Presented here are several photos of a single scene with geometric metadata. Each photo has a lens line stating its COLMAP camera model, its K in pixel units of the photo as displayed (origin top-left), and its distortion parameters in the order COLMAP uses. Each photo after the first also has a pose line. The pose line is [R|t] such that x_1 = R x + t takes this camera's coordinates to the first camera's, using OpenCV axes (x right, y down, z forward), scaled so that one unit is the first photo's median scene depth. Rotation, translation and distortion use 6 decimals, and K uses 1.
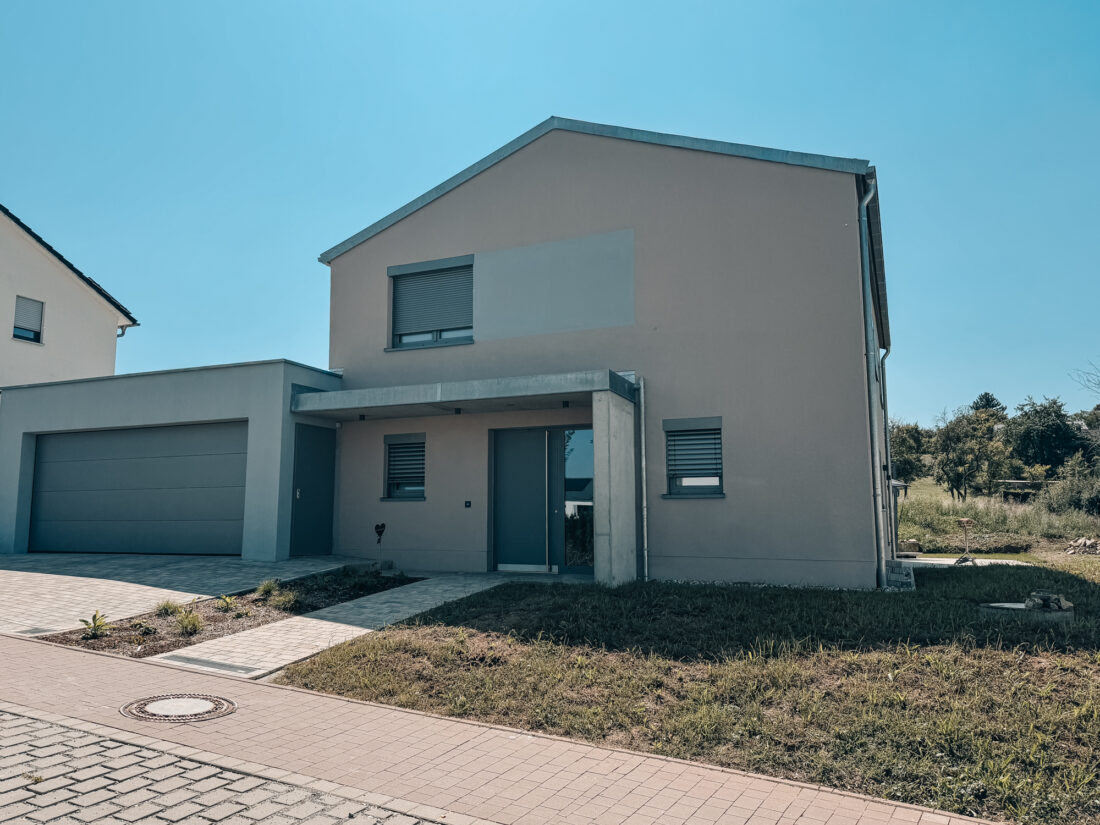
lens RADIAL K [[782.5, 0, 550.8], [0, 782.5, 418.0], [0, 0, 1]] dist [0.026947, 0.001376]
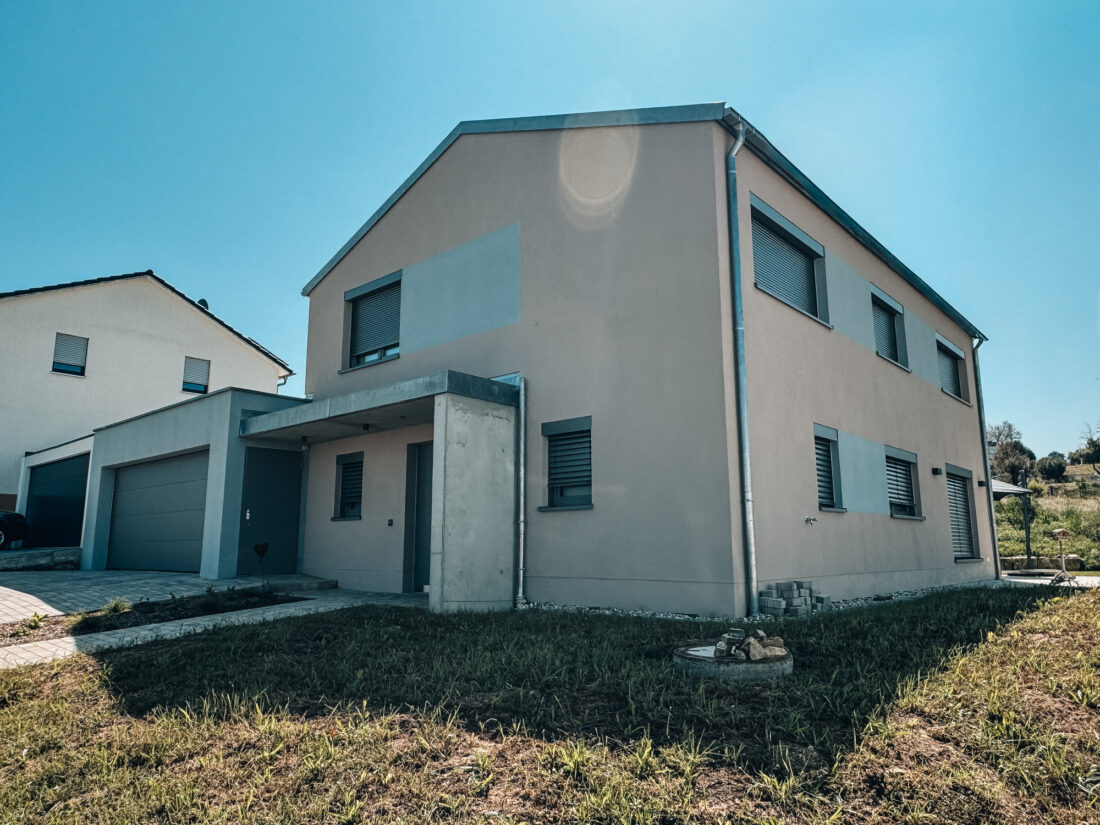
lens RADIAL K [[719.7, 0, 548.1], [0, 719.7, 409.9], [0, 0, 1]] dist [0.009609, 0.001647]
pose [[0.967622, -0.056064, -0.246099, 0.301567], [0.044057, 0.997567, -0.054031, 0.026722], [0.248530, 0.041439, 0.967737, 0.170585]]
